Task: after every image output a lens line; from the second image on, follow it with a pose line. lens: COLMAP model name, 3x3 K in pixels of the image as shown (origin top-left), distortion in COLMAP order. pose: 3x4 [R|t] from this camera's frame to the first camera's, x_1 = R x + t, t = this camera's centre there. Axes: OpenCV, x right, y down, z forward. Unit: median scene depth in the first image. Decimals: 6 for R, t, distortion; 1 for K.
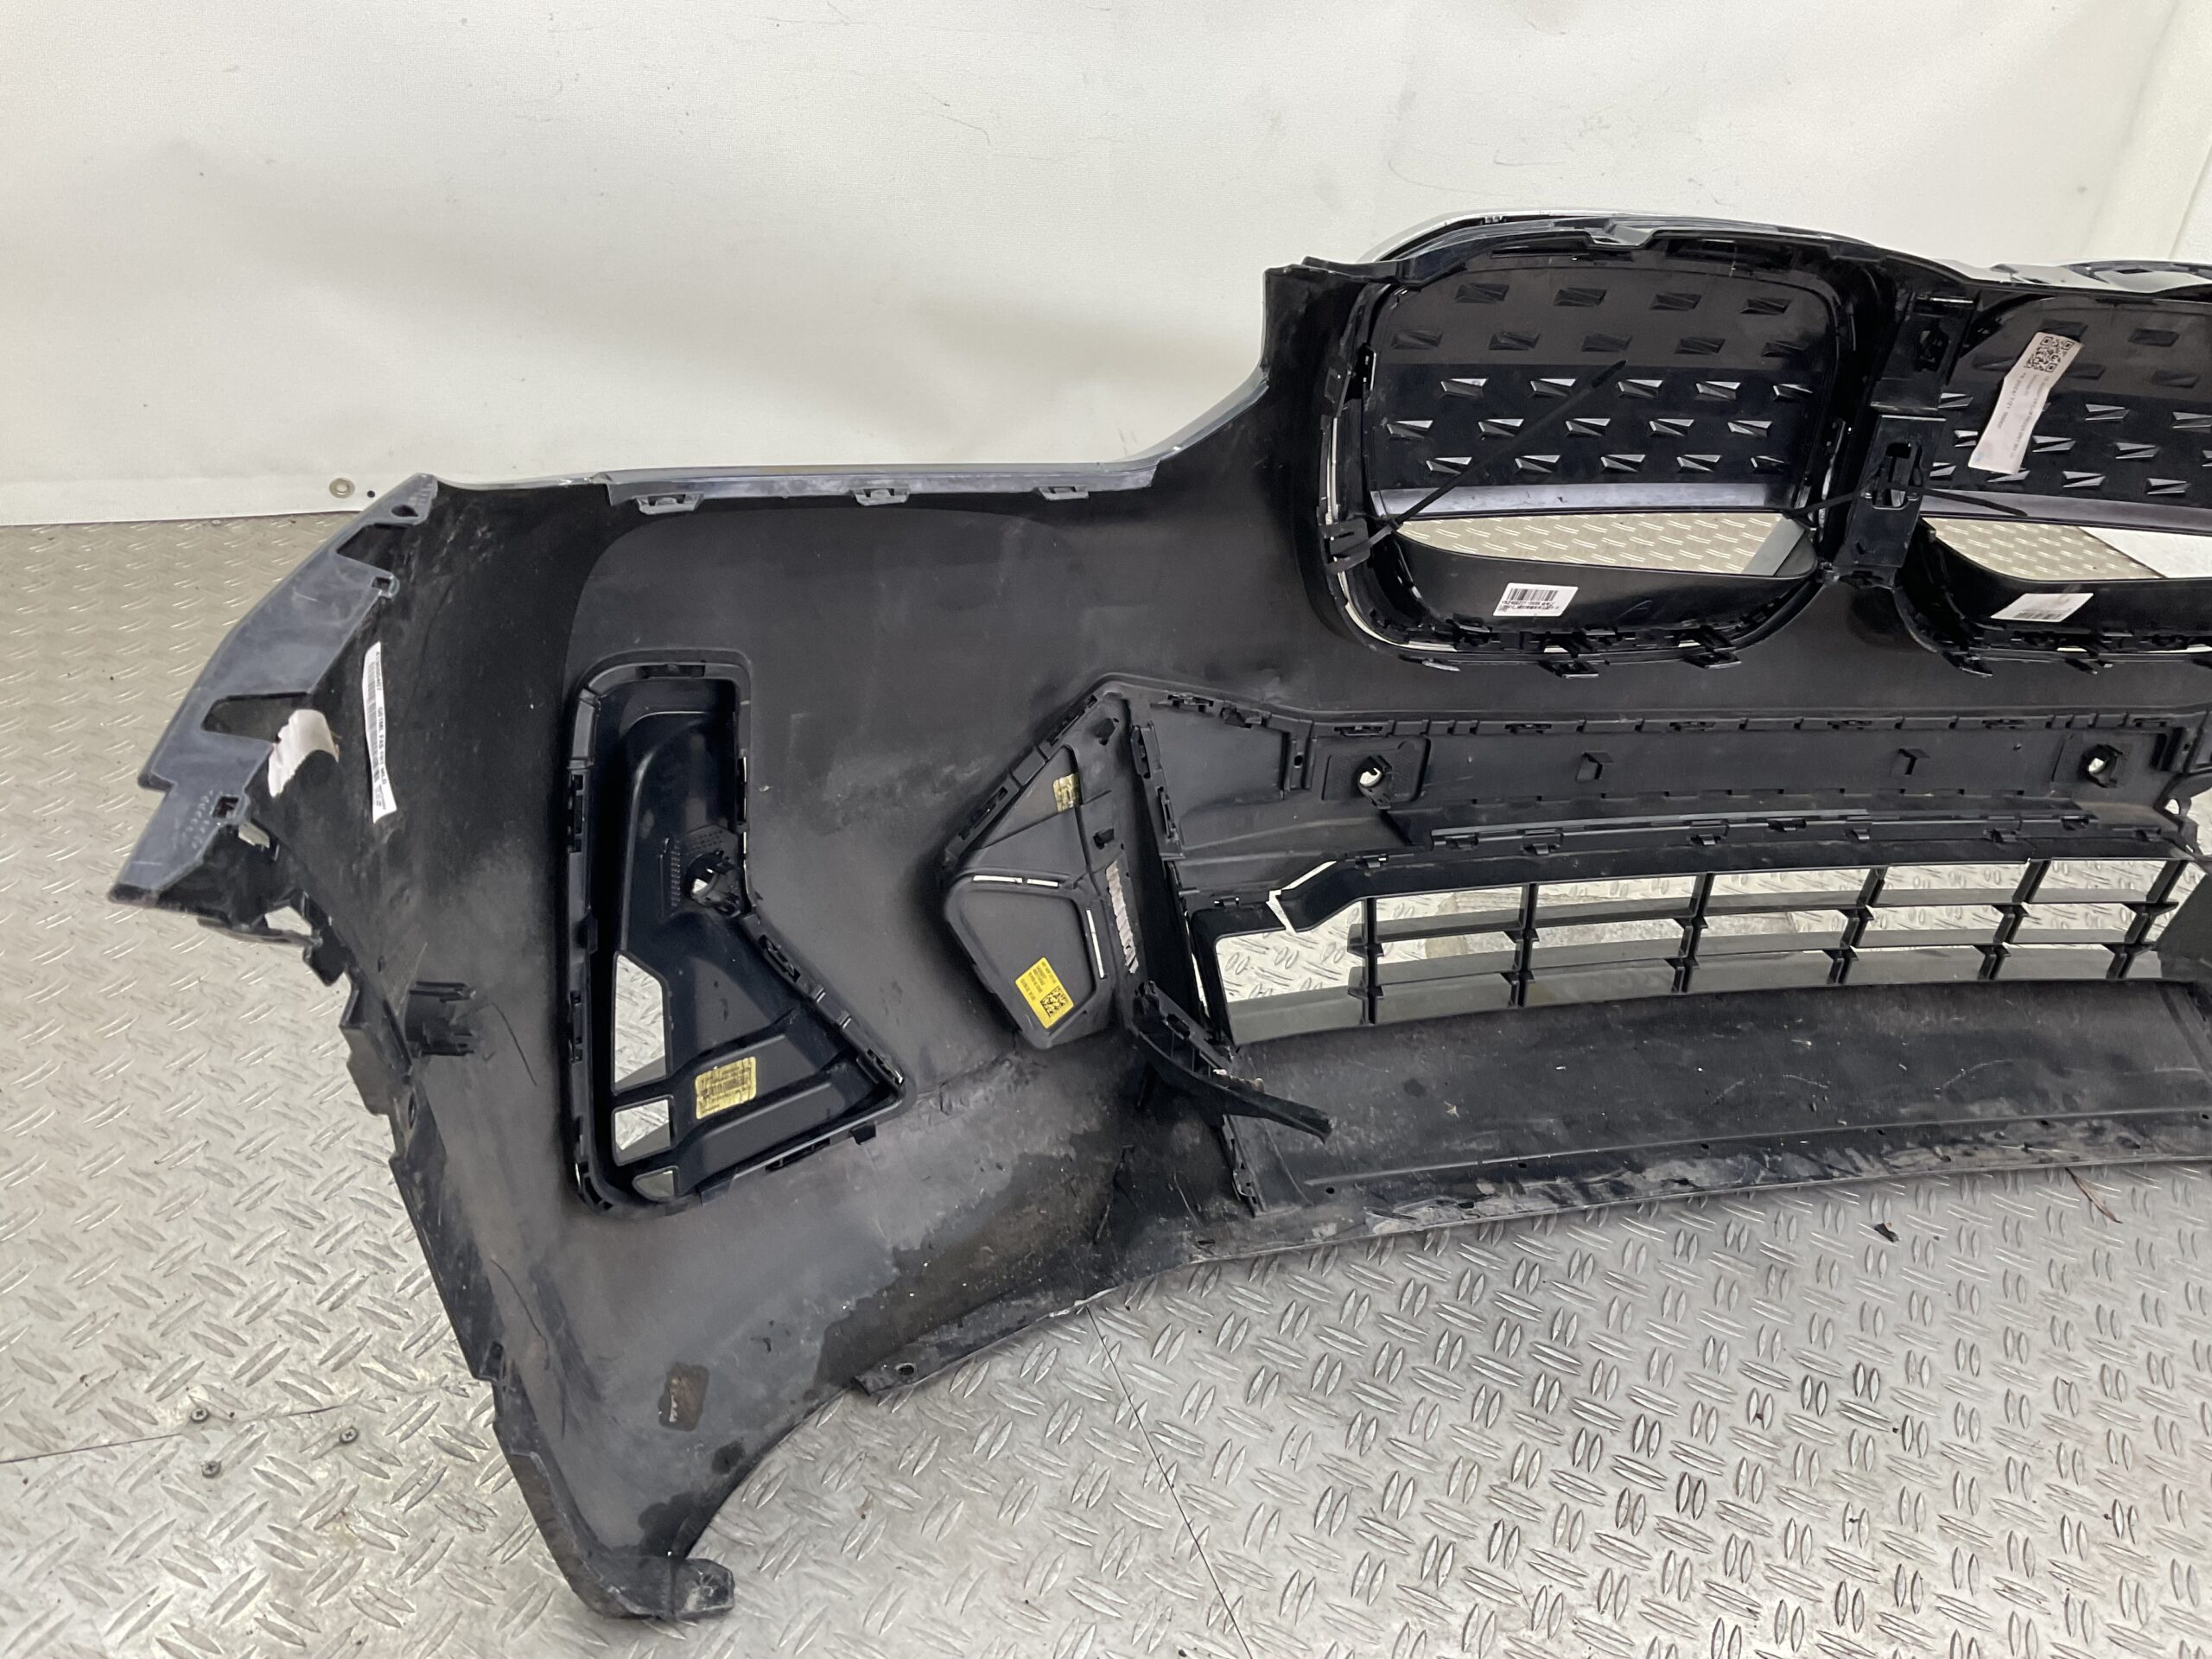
lens RADIAL K [[1858.5, 0, 1106.0], [0, 1858.5, 829.5], [0, 0, 1]] dist [0.130408, -0.283599]
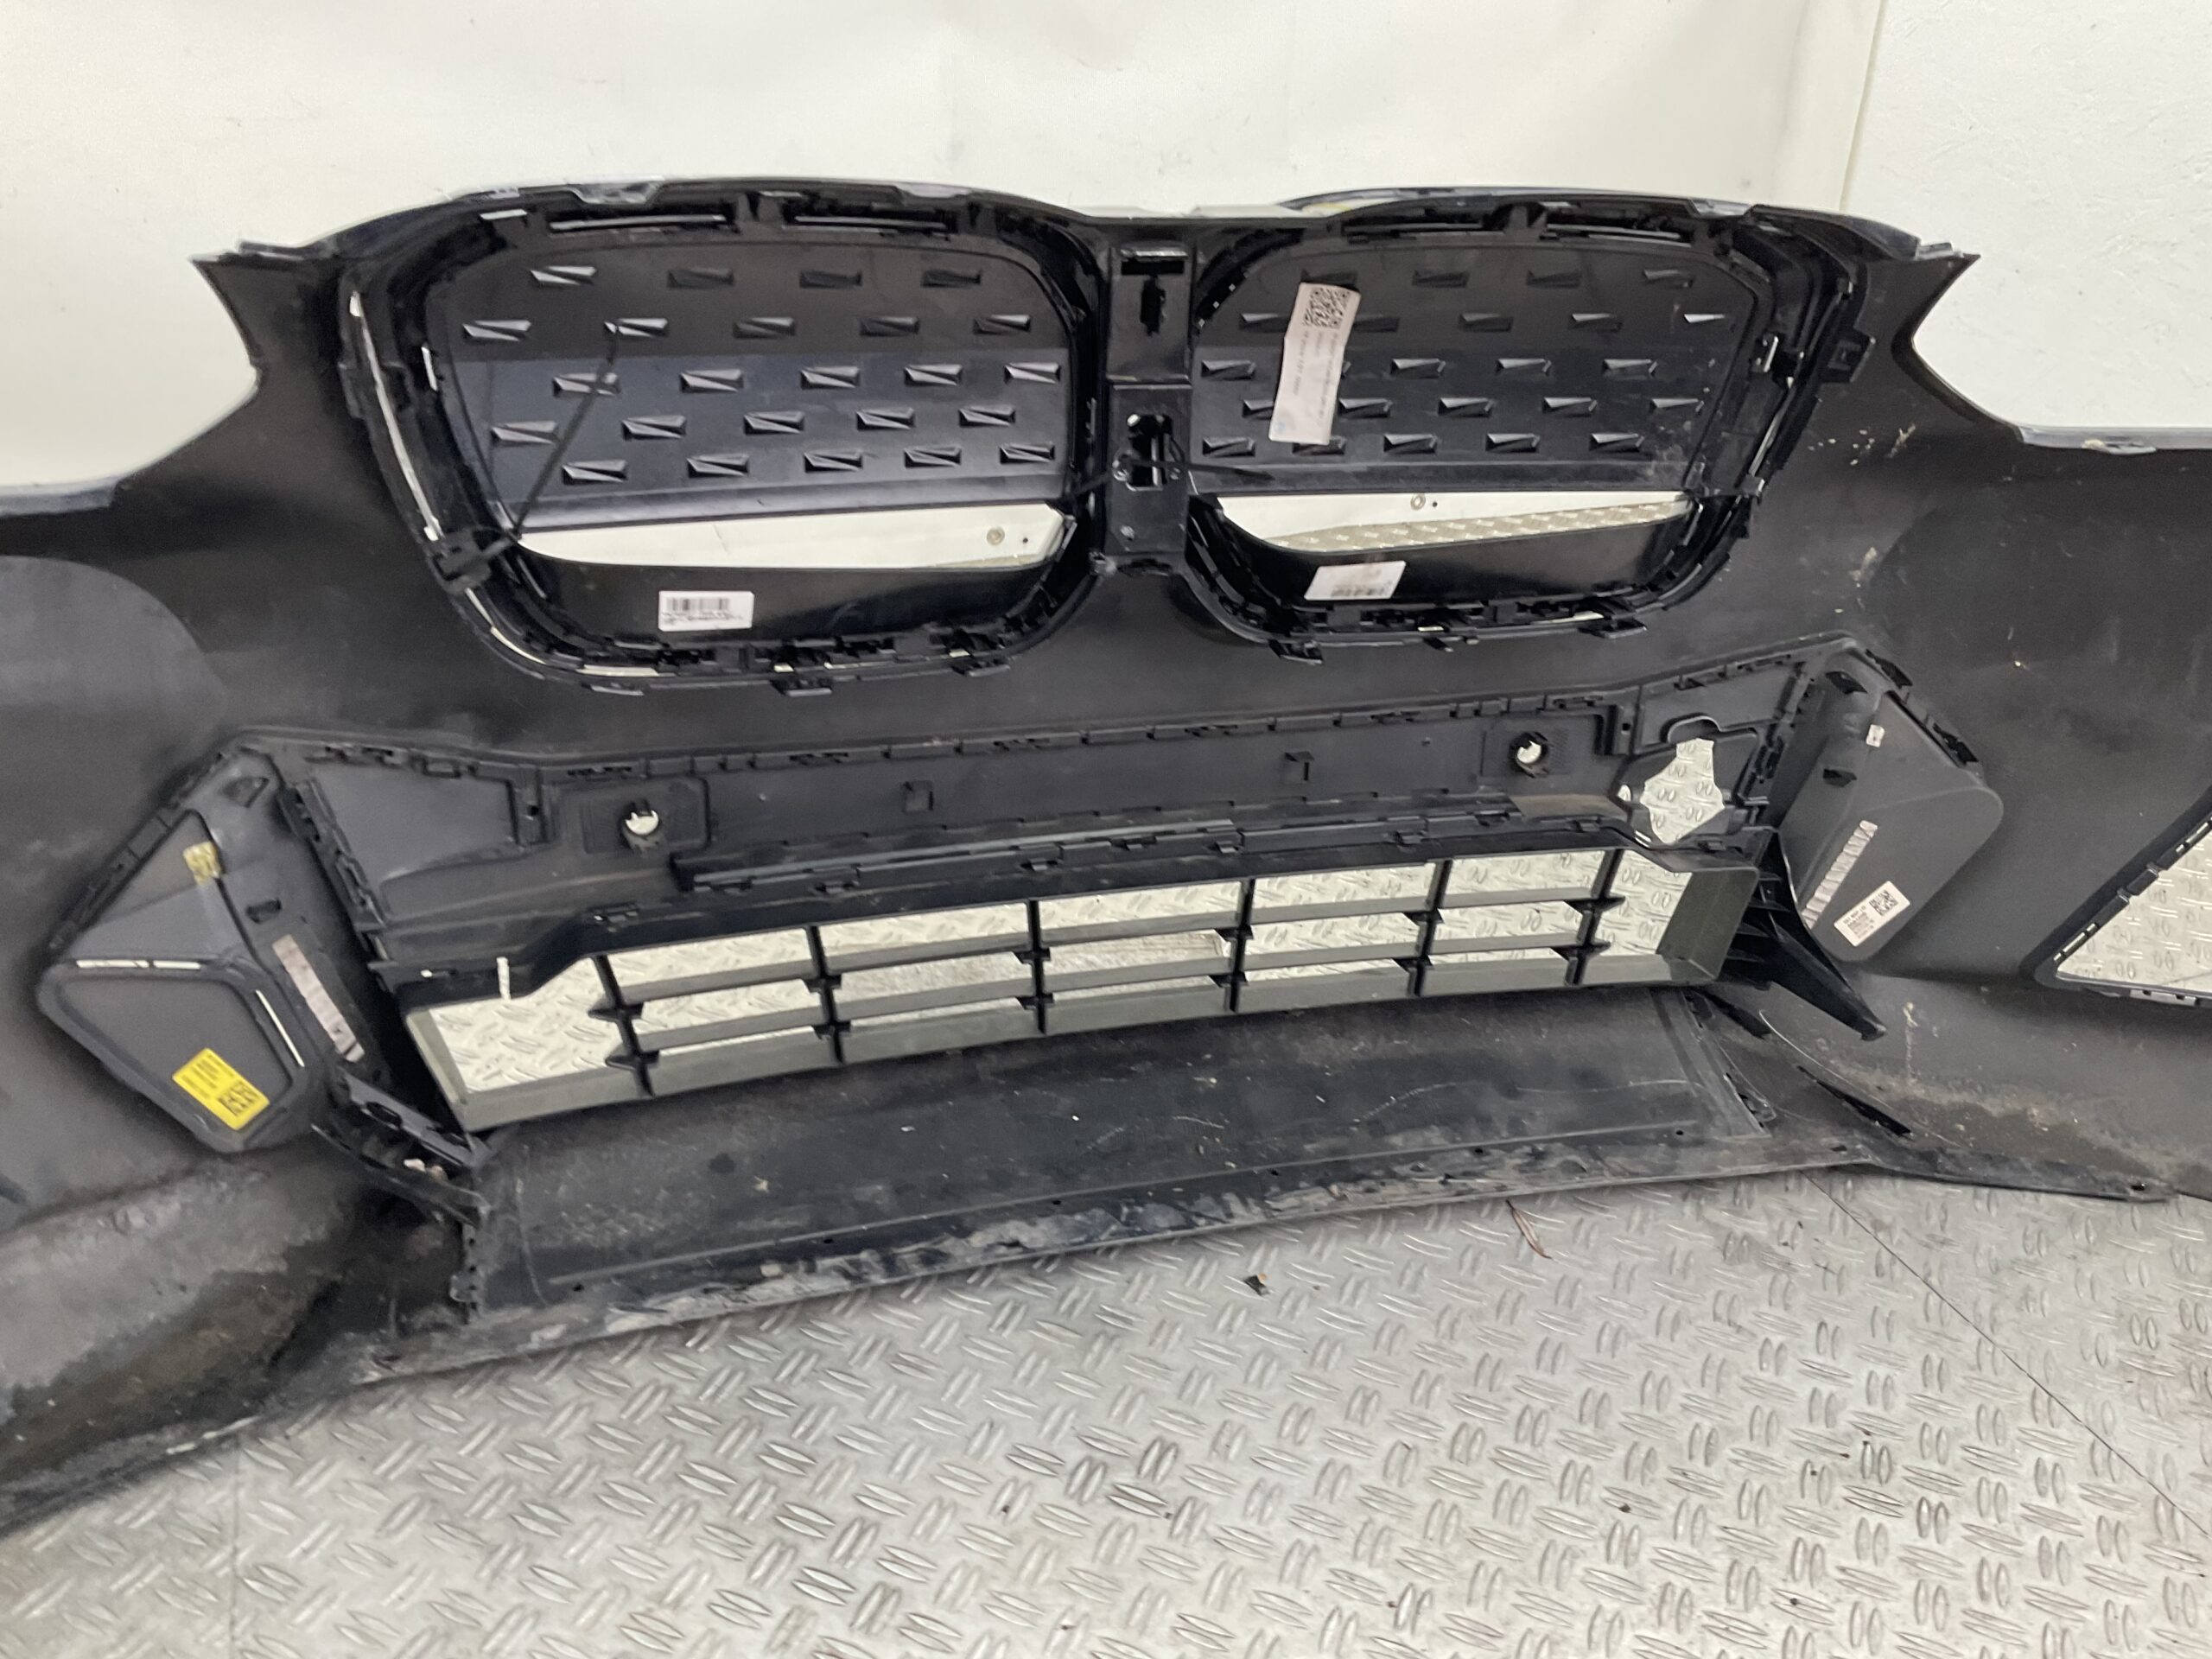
lens RADIAL K [[1858.5, 0, 1106.0], [0, 1858.5, 829.5], [0, 0, 1]] dist [0.130408, -0.283599]
pose [[0.996201, -0.080262, -0.033799, 0.389971], [0.077990, 0.994905, -0.063887, 0.049465], [0.038754, 0.061009, 0.997385, 0.095707]]
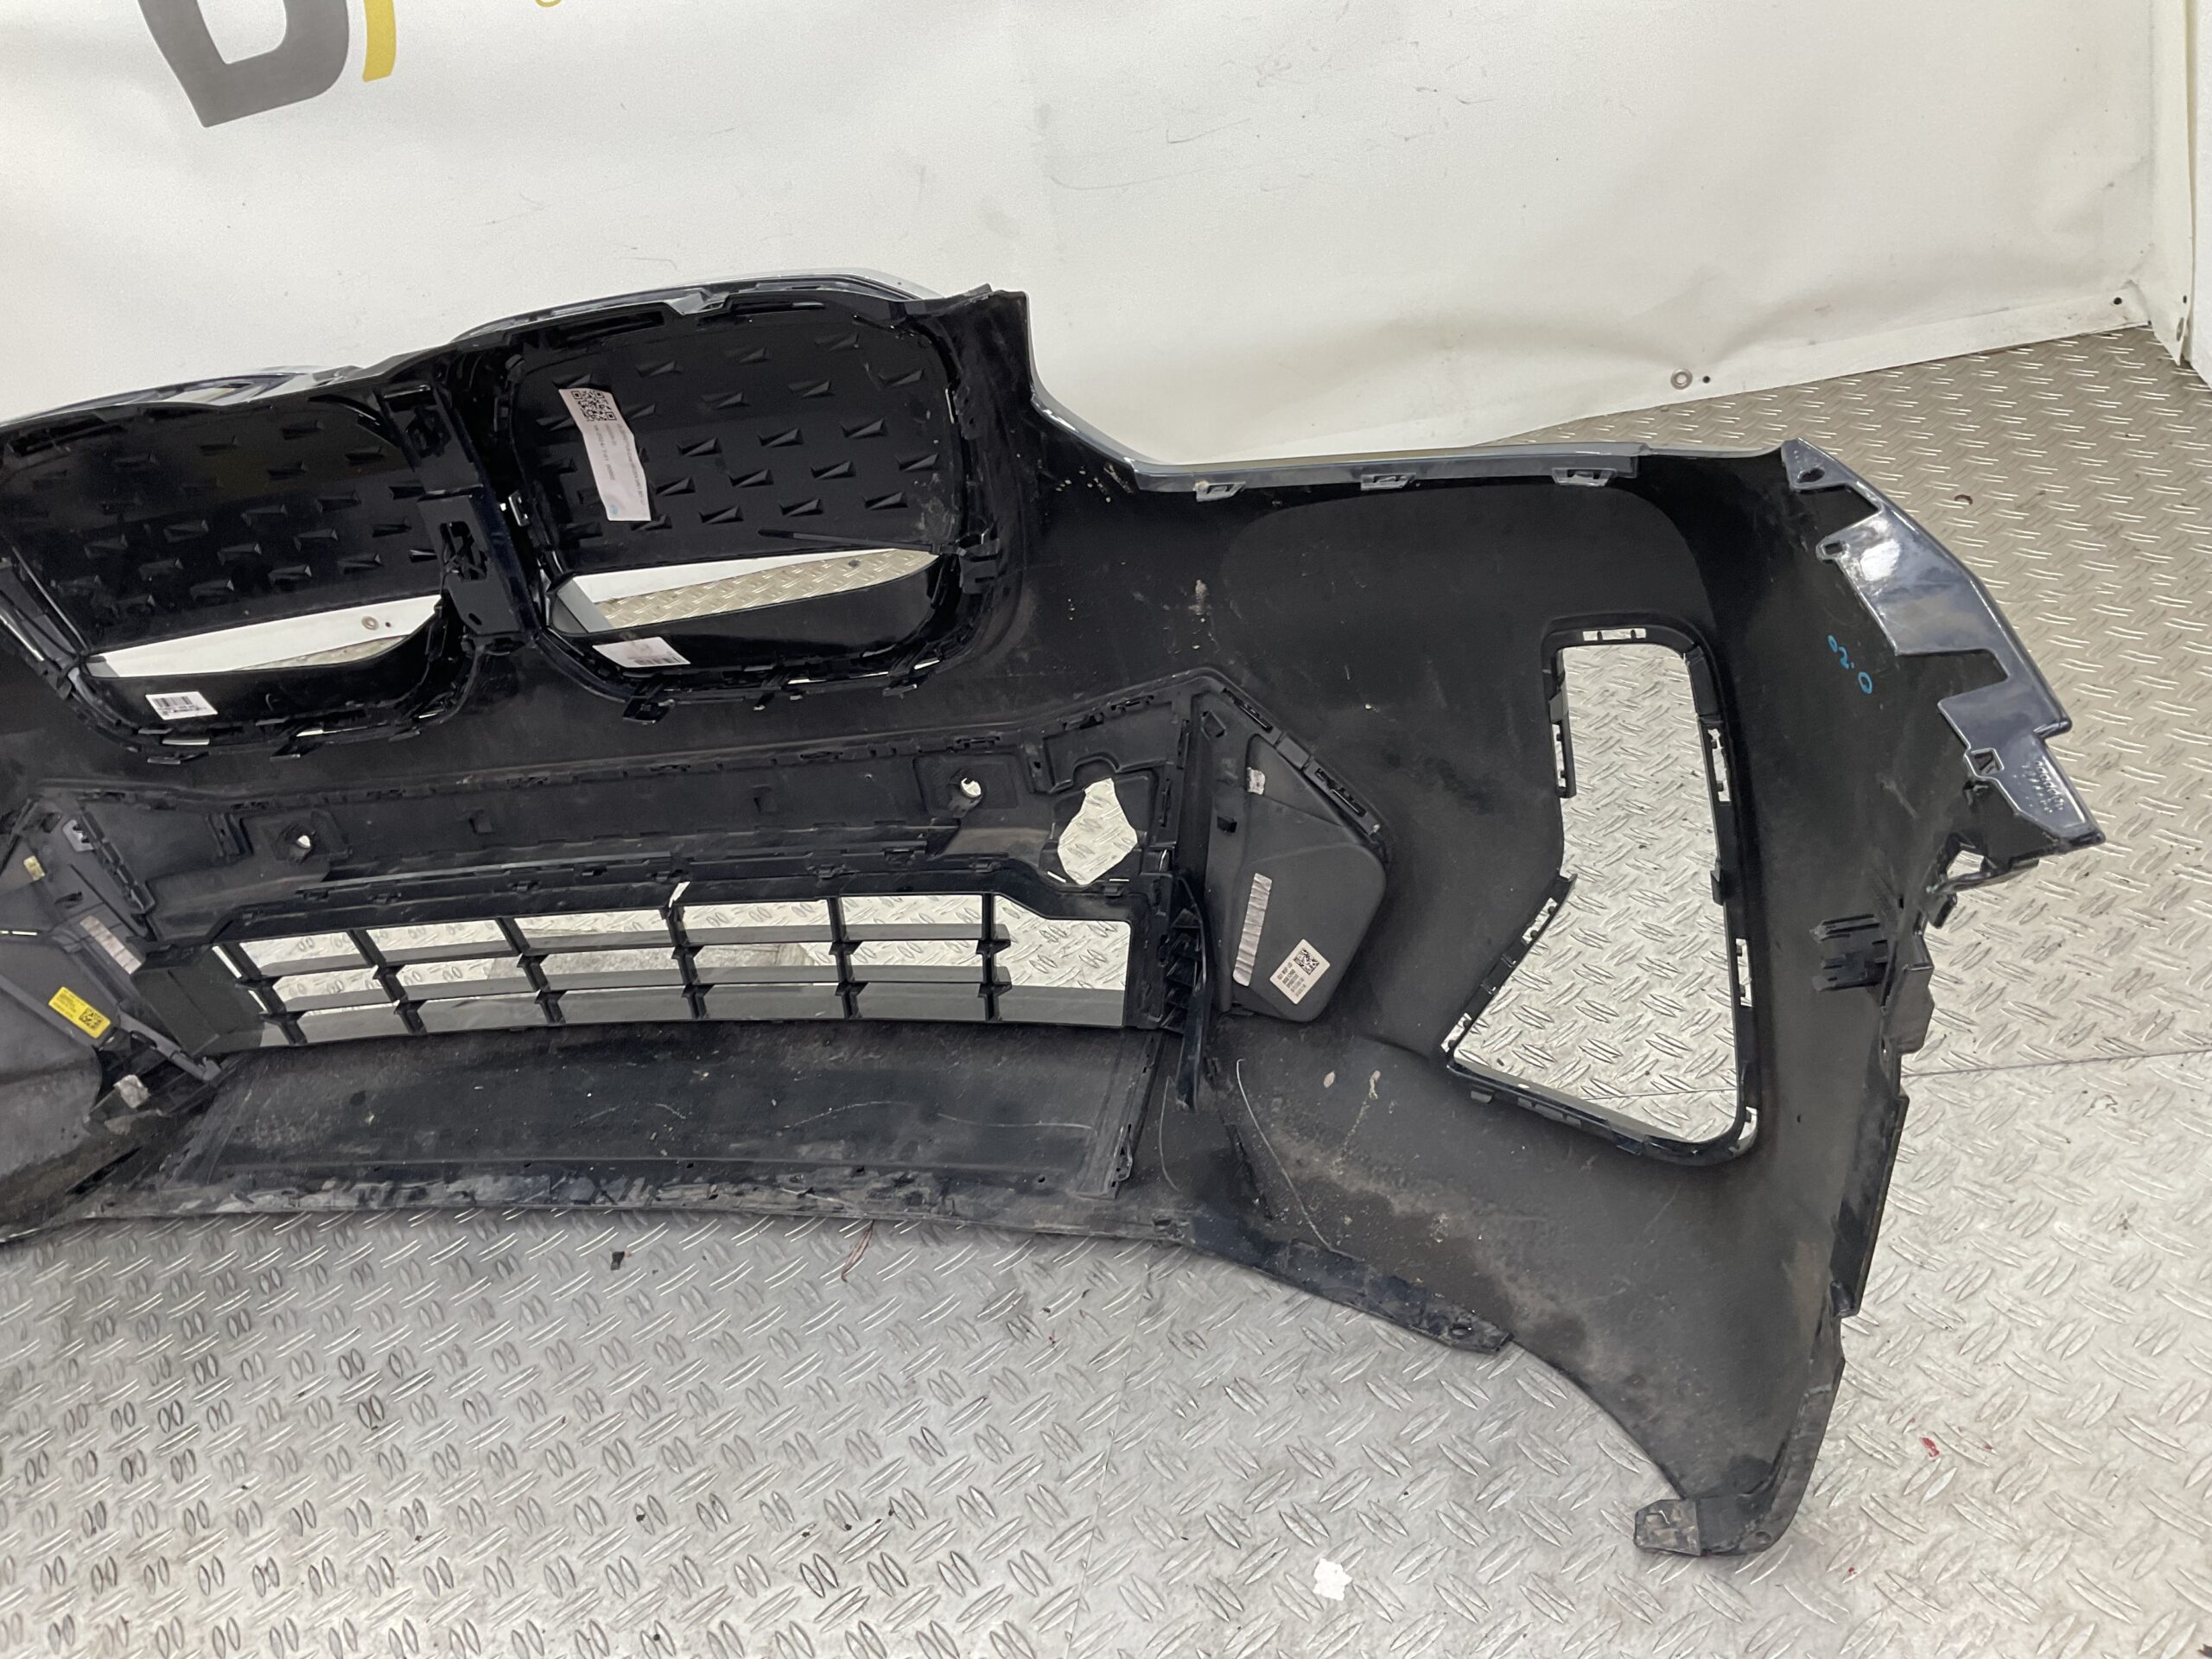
lens RADIAL K [[1800.7, 0, 1106.0], [0, 1800.7, 829.5], [0, 0, 1]] dist [0.144420, -0.289292]
pose [[0.781381, -0.038882, -0.622842, 1.265473], [0.032386, 0.999239, -0.021750, 0.006859], [0.623213, -0.003176, 0.782045, 0.381382]]
